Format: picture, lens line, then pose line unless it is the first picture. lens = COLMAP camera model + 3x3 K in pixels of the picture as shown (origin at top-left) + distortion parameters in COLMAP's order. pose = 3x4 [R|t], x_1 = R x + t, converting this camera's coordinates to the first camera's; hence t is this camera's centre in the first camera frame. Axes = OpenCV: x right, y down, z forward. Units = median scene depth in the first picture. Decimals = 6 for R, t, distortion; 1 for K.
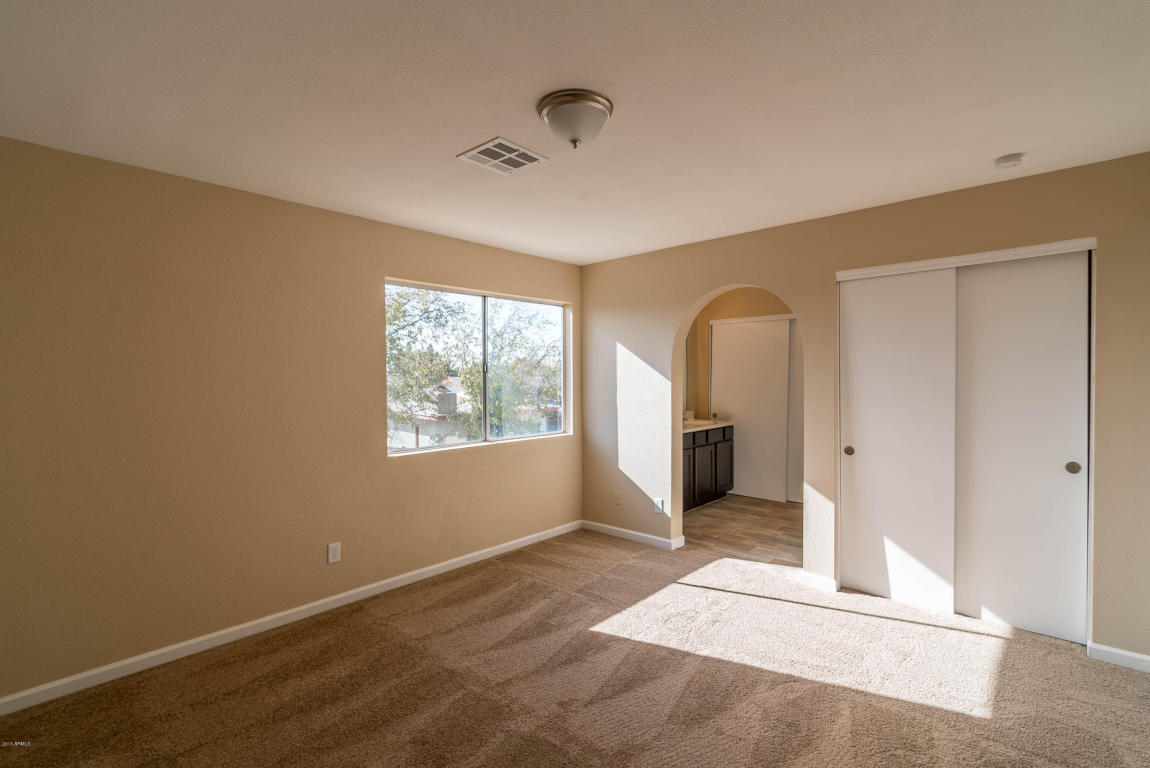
lens RADIAL K [[527.1, 0, 575.8], [0, 527.1, 381.2], [0, 0, 1]] dist [0.002793, -0.000403]
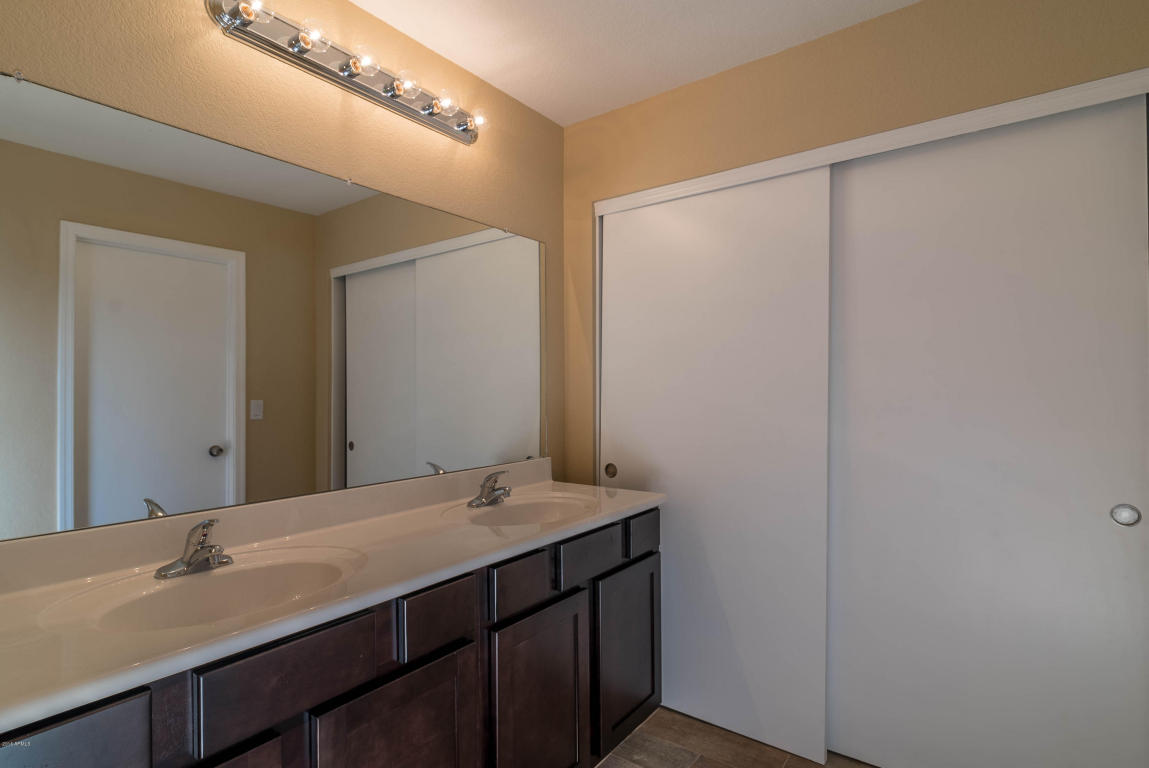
lens RADIAL K [[577.5, 0, 573.9], [0, 577.5, 387.7], [0, 0, 1]] dist [0.002448, -0.000669]
pose [[0.995484, -0.008872, 0.094514, 0.214831], [0.009717, 0.999917, -0.008481, 0.013956], [-0.094431, 0.009361, 0.995487, 0.655631]]
